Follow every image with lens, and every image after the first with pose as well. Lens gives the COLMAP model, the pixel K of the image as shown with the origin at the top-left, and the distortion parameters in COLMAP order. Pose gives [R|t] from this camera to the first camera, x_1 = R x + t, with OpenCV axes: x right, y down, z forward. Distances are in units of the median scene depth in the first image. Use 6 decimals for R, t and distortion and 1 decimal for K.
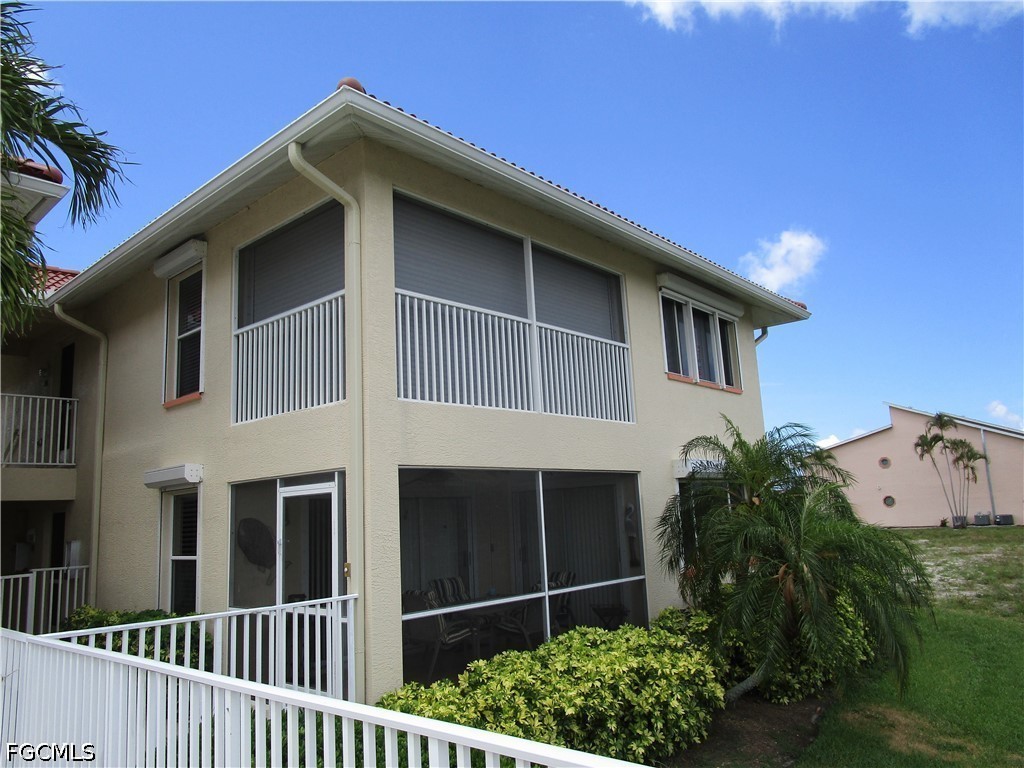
lens RADIAL K [[733.5, 0, 501.3], [0, 733.5, 388.7], [0, 0, 1]] dist [-0.017944, 0.004152]
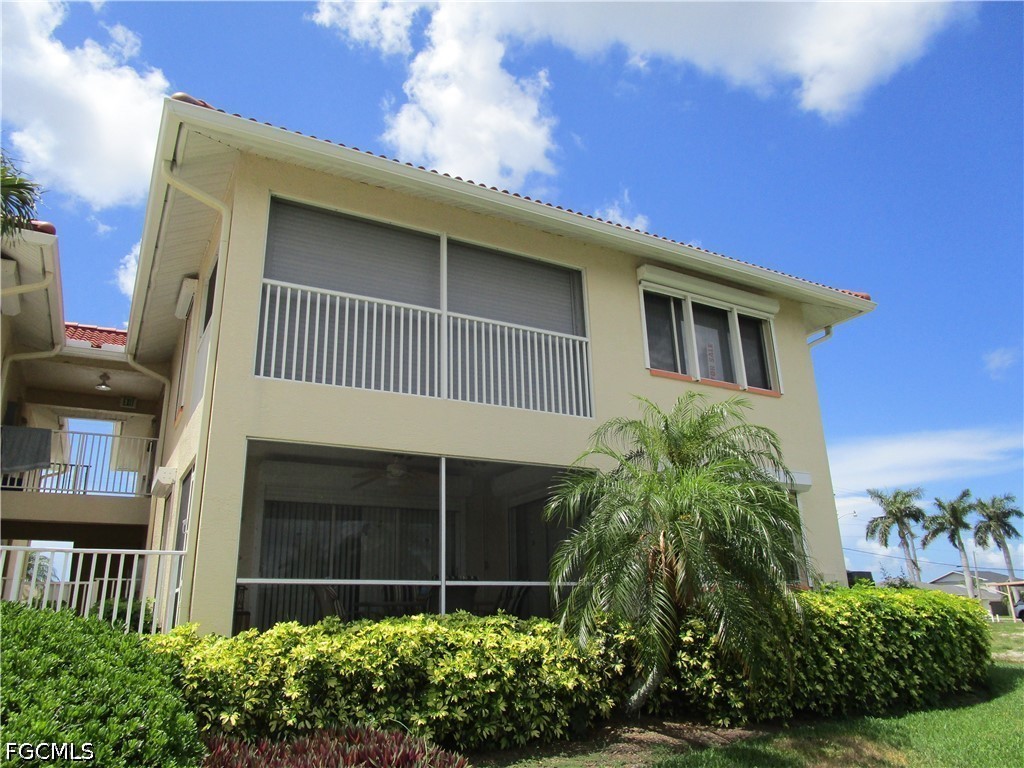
lens RADIAL K [[736.3, 0, 512.0], [0, 736.3, 384.0], [0, 0, 1]] dist [-0.007822, 0.000419]
pose [[0.948555, -0.080586, -0.306186, 0.432281], [0.038931, 0.989414, -0.139798, 0.151037], [0.314210, 0.120686, 0.941651, 0.092634]]
